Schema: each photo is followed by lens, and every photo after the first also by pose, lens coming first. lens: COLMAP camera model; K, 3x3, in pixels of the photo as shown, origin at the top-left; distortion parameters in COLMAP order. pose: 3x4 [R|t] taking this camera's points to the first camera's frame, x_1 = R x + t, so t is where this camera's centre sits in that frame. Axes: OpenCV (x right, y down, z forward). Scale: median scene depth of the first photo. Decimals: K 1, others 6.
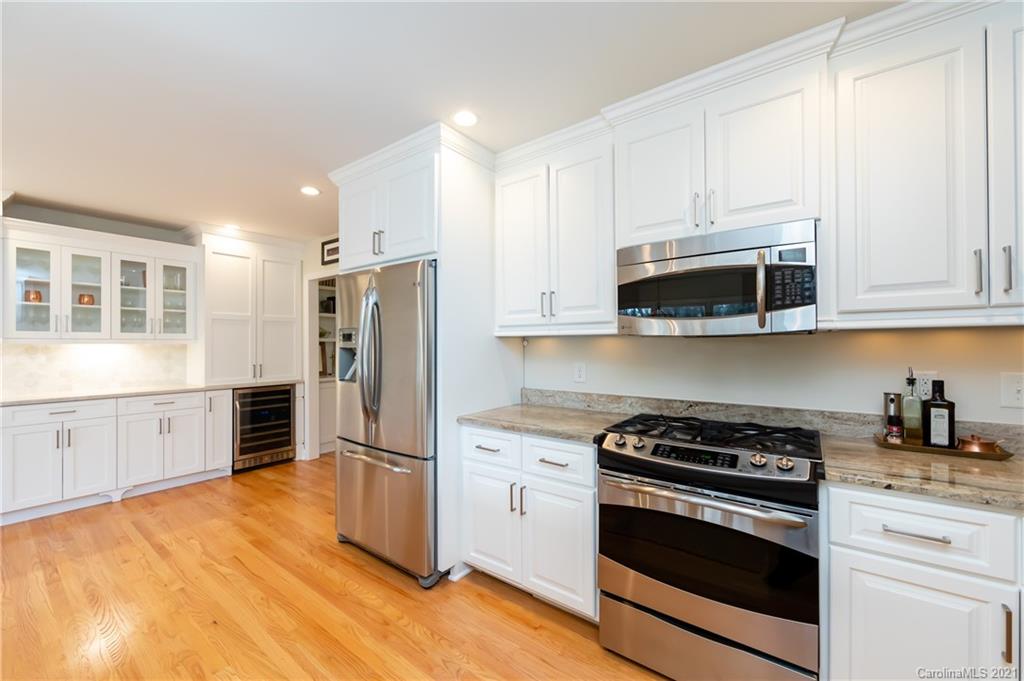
lens RADIAL K [[403.2, 0, 513.1], [0, 403.2, 344.9], [0, 0, 1]] dist [-0.002832, -0.000445]
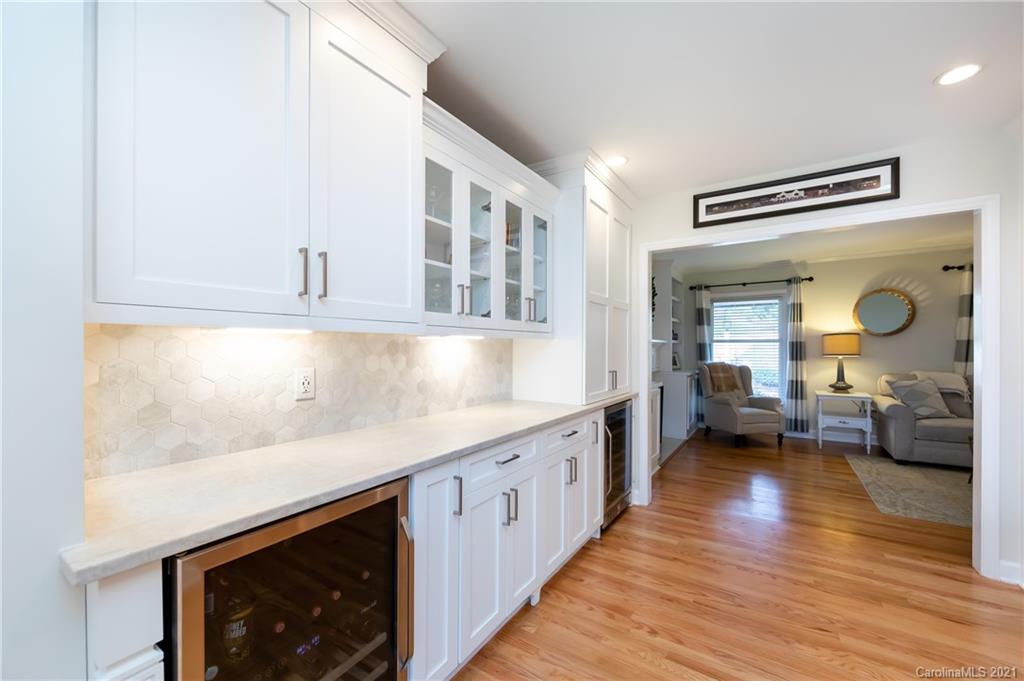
lens RADIAL K [[403.2, 0, 513.6], [0, 403.2, 348.8], [0, 0, 1]] dist [-0.002832, -0.000445]
pose [[0.998001, 0.003535, 0.063092, -0.997579], [-0.003756, 0.999987, 0.003381, 0.012257], [-0.063079, -0.003612, 0.998002, 0.387634]]
